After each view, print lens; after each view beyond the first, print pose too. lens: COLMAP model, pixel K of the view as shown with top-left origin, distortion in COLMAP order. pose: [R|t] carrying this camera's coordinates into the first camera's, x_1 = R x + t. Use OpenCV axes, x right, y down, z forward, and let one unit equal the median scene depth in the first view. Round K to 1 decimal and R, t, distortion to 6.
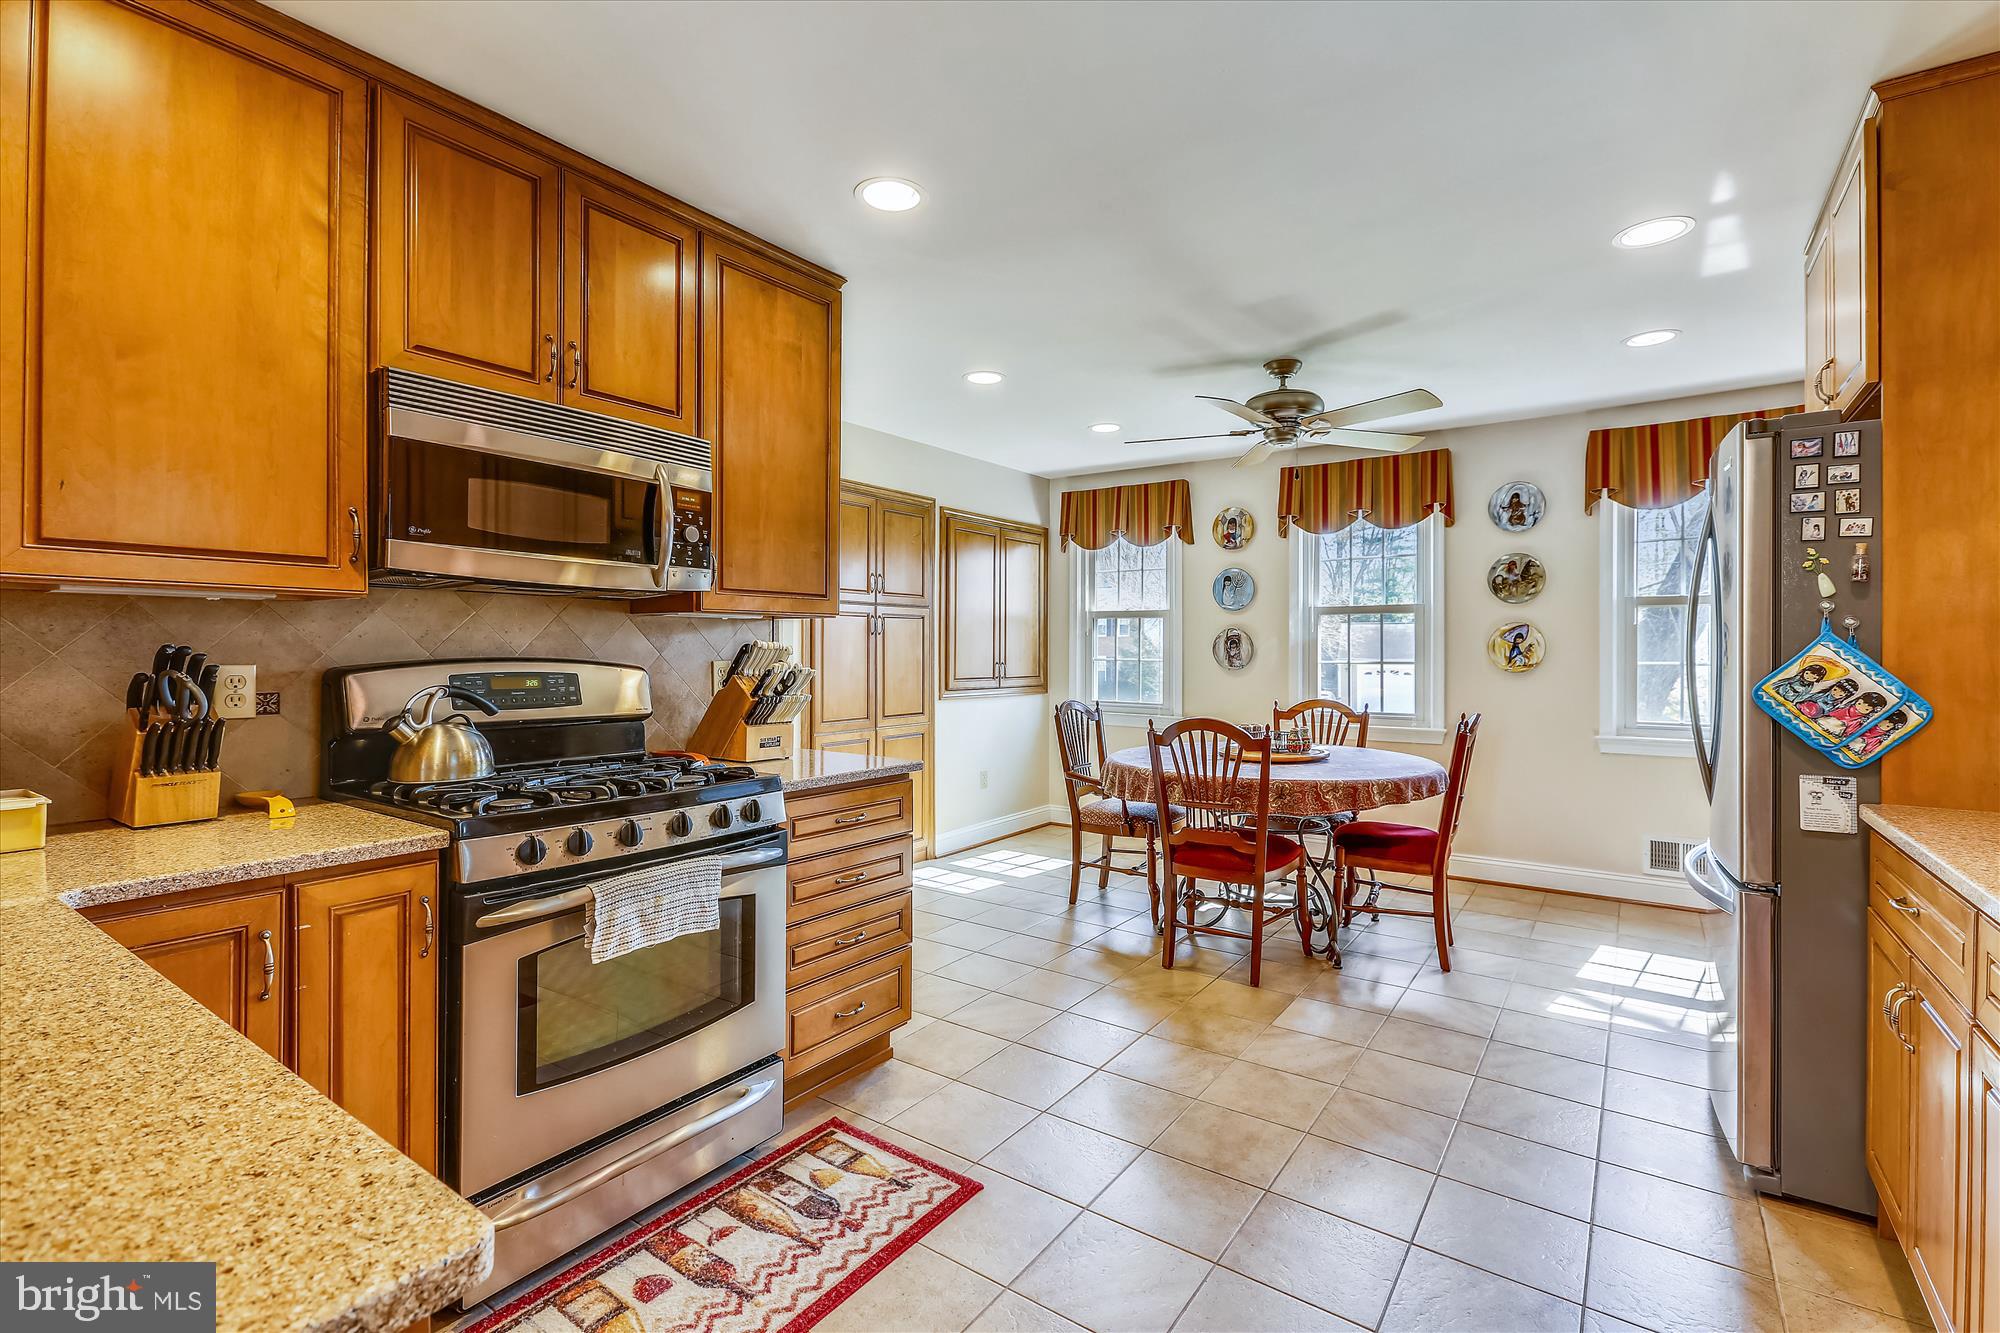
lens RADIAL K [[895.9, 0, 1000.9], [0, 895.9, 653.0], [0, 0, 1]] dist [0.003827, -0.002584]
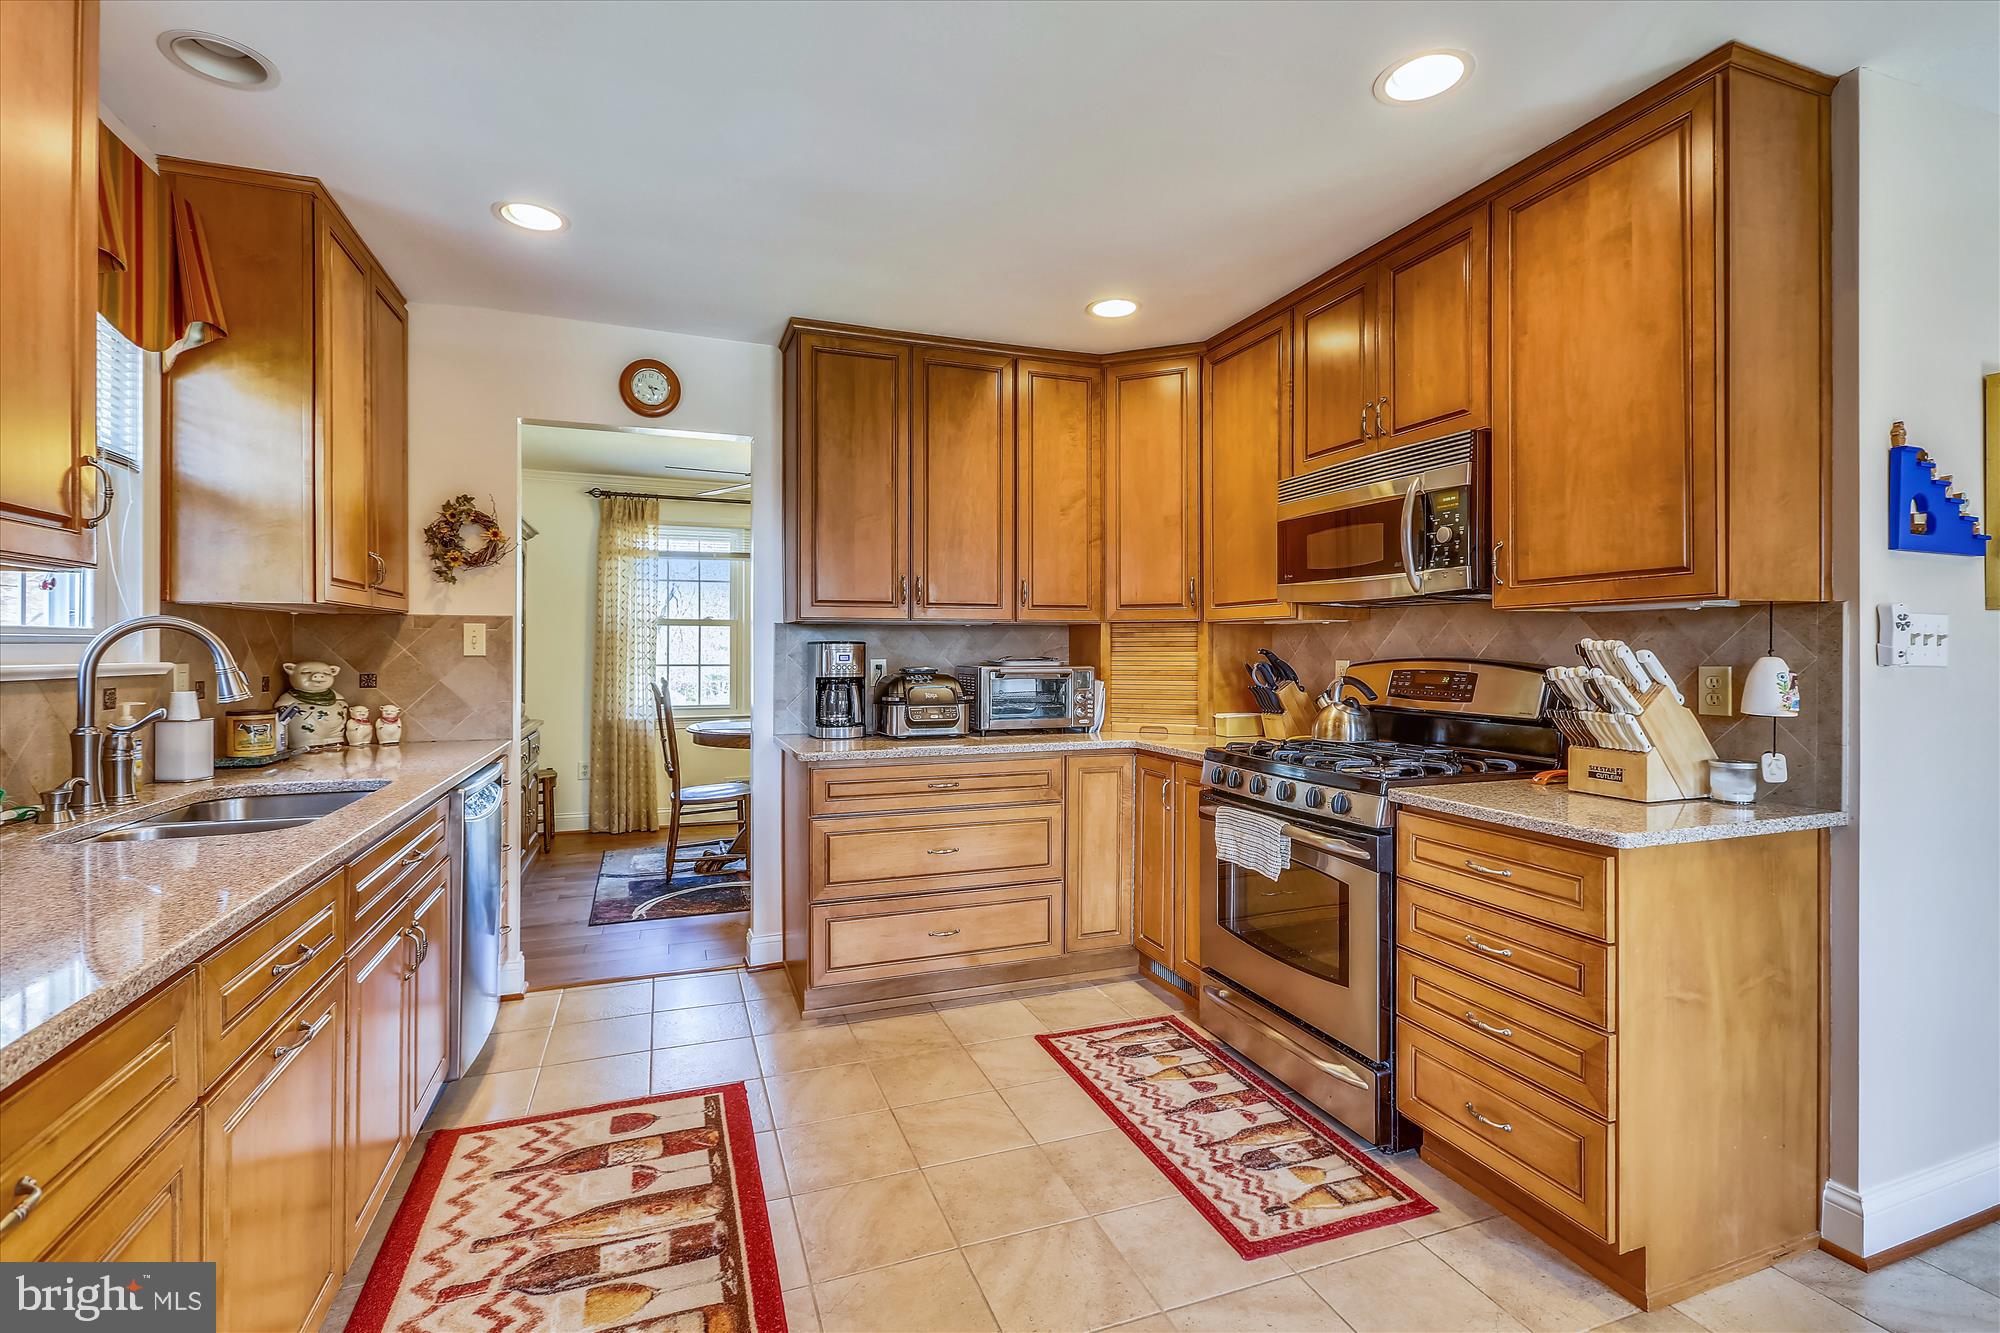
lens RADIAL K [[895.9, 0, 996.2], [0, 895.9, 656.7], [0, 0, 1]] dist [0.003827, -0.002584]
pose [[-0.563029, 0.002878, -0.826432, 0.860019], [-0.004431, 0.999969, 0.006501, -0.001403], [0.826425, 0.007323, -0.562999, 1.312988]]
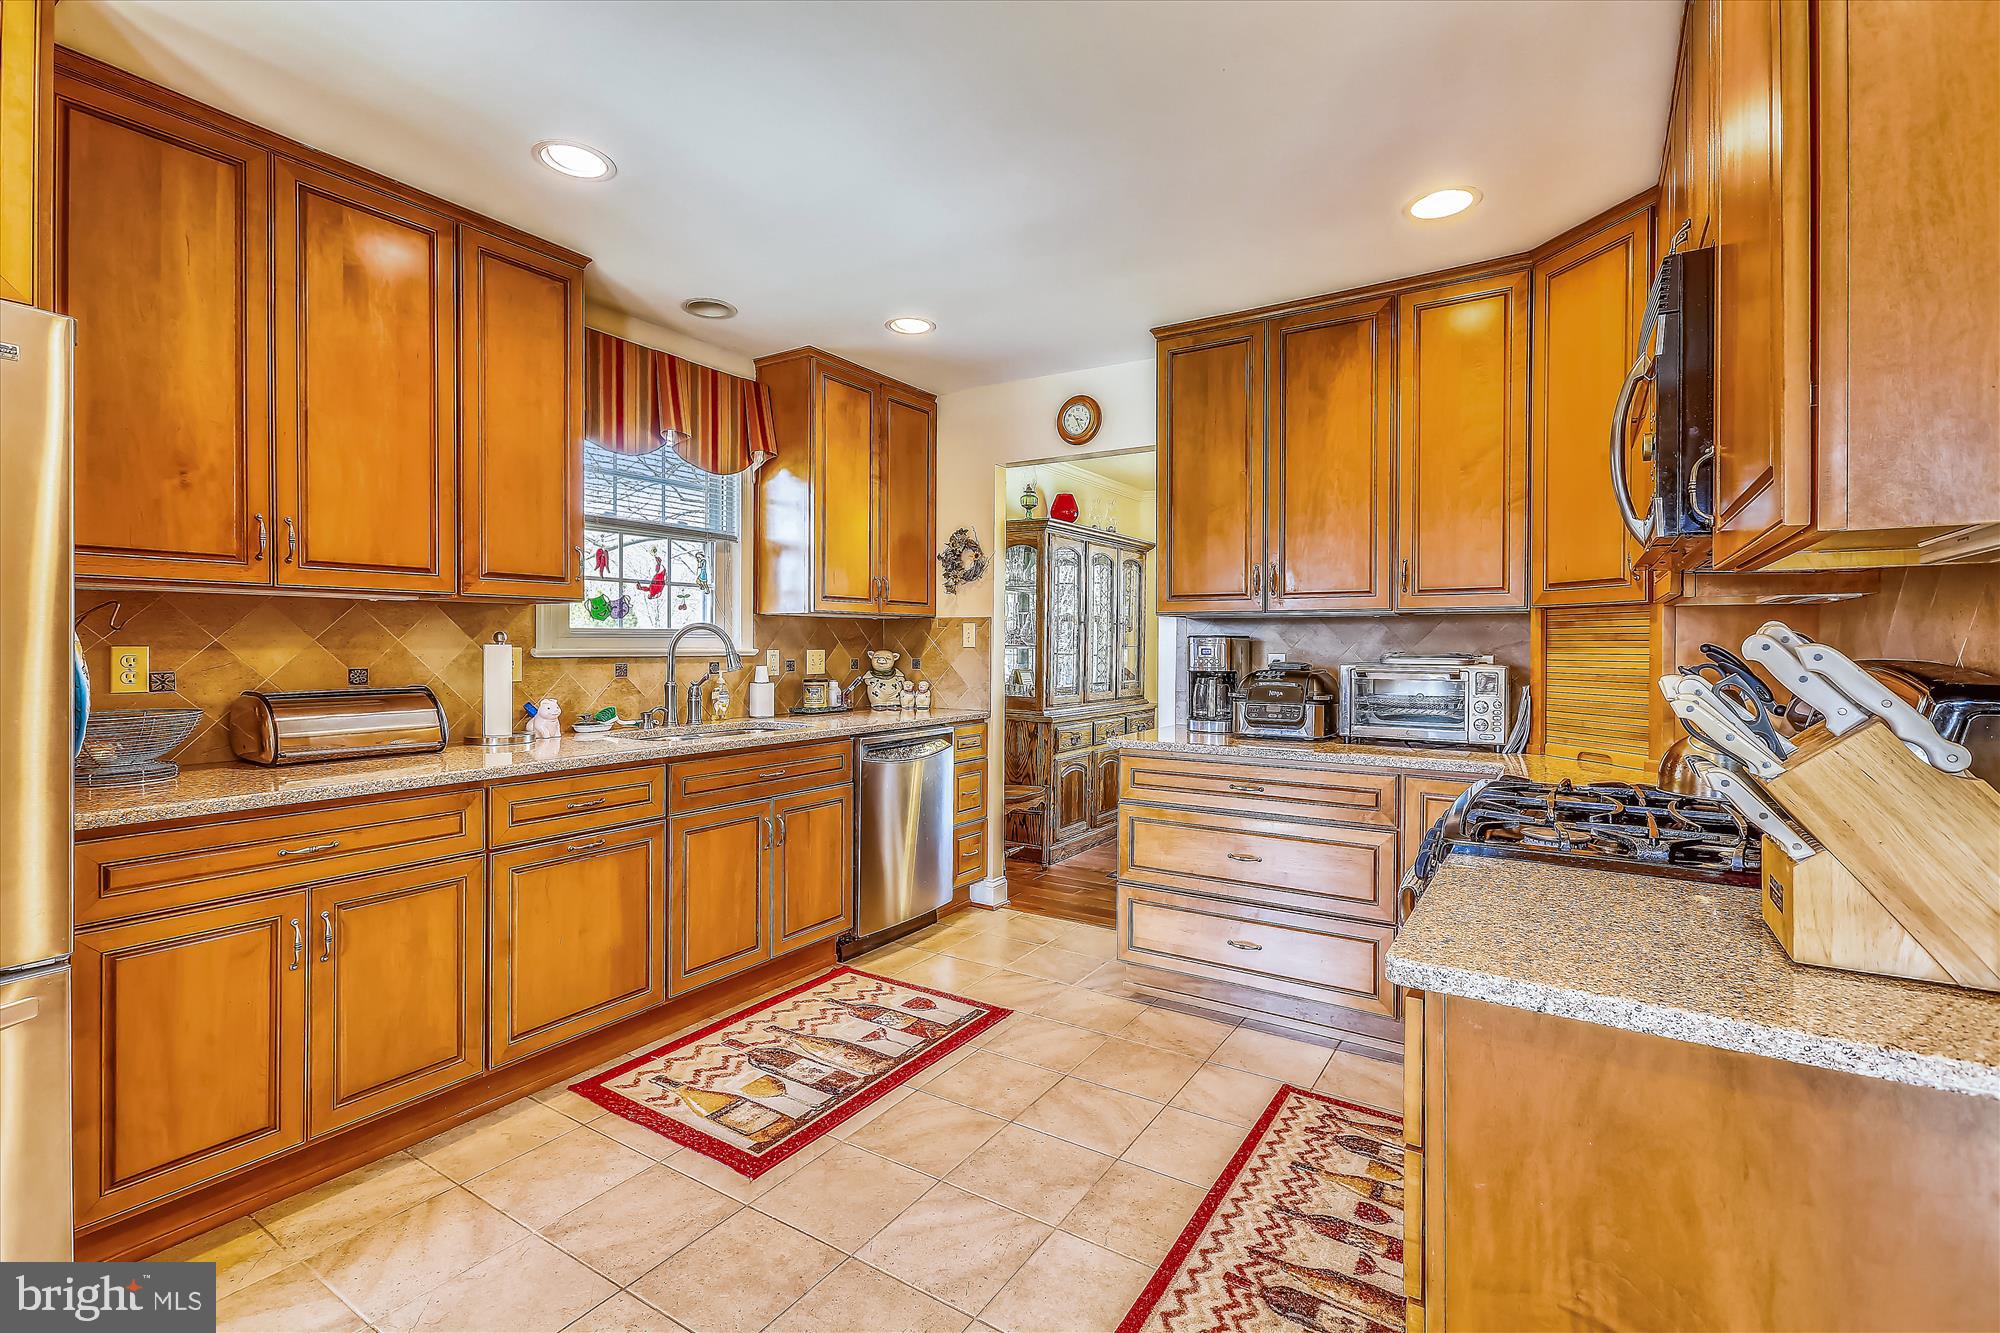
lens RADIAL K [[895.9, 0, 1010.6], [0, 895.9, 653.8], [0, 0, 1]] dist [0.003827, -0.002584]
pose [[-0.998698, -0.007086, -0.050522, 0.105059], [-0.007824, 0.999865, 0.014423, -0.004431], [0.050413, 0.014799, -0.998619, 1.780998]]
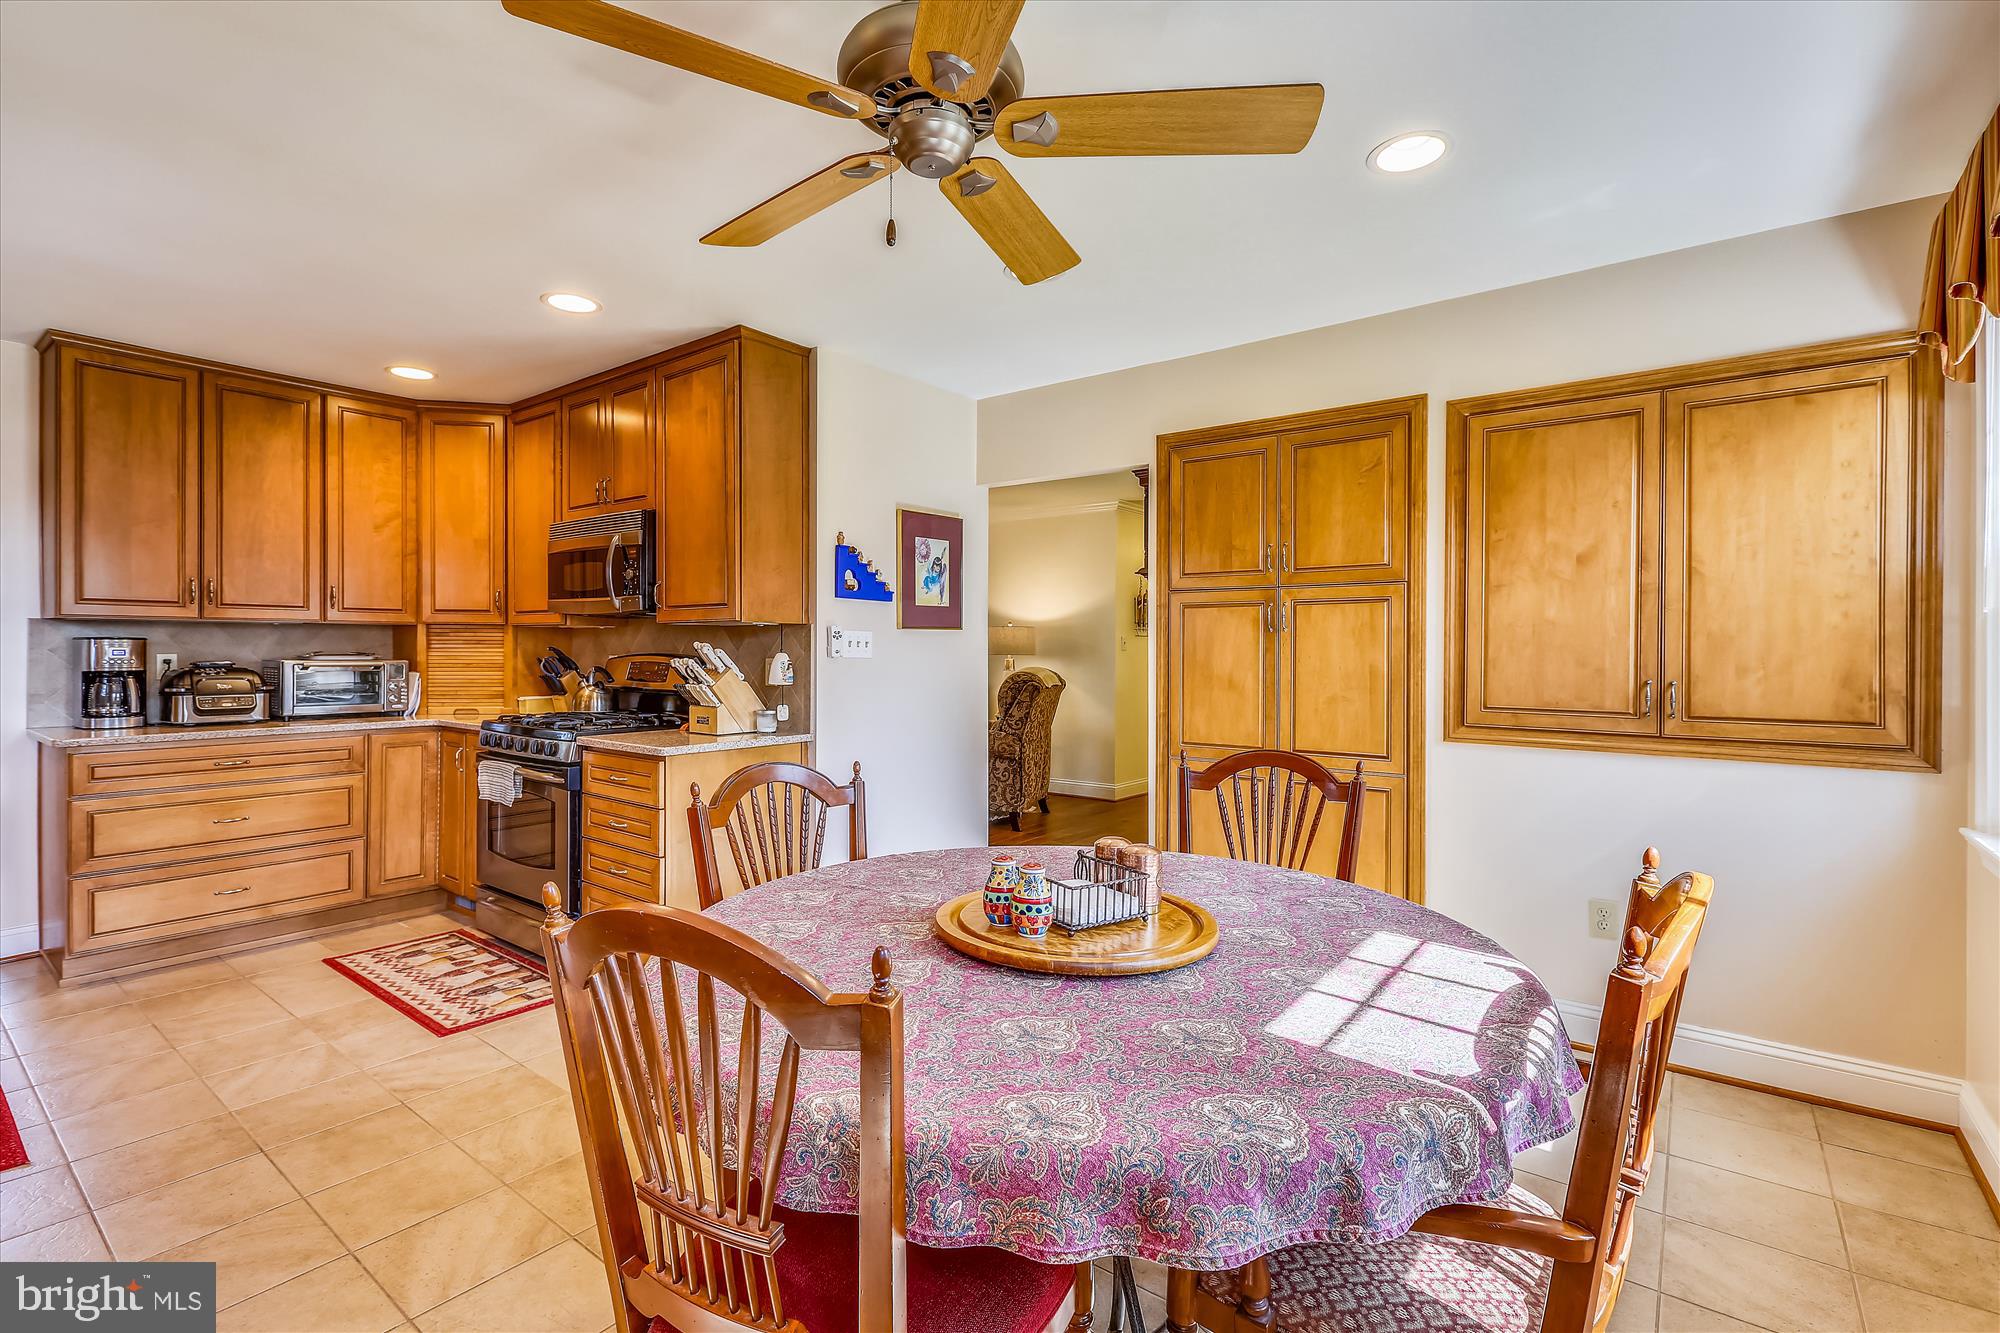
lens RADIAL K [[895.9, 0, 998.1], [0, 895.9, 653.6], [0, 0, 1]] dist [0.003827, -0.002584]
pose [[-0.033368, 0.002969, -0.999439, 1.354262], [-0.009245, 0.999952, 0.003279, -0.007000], [0.999400, 0.009349, -0.033339, 1.934085]]
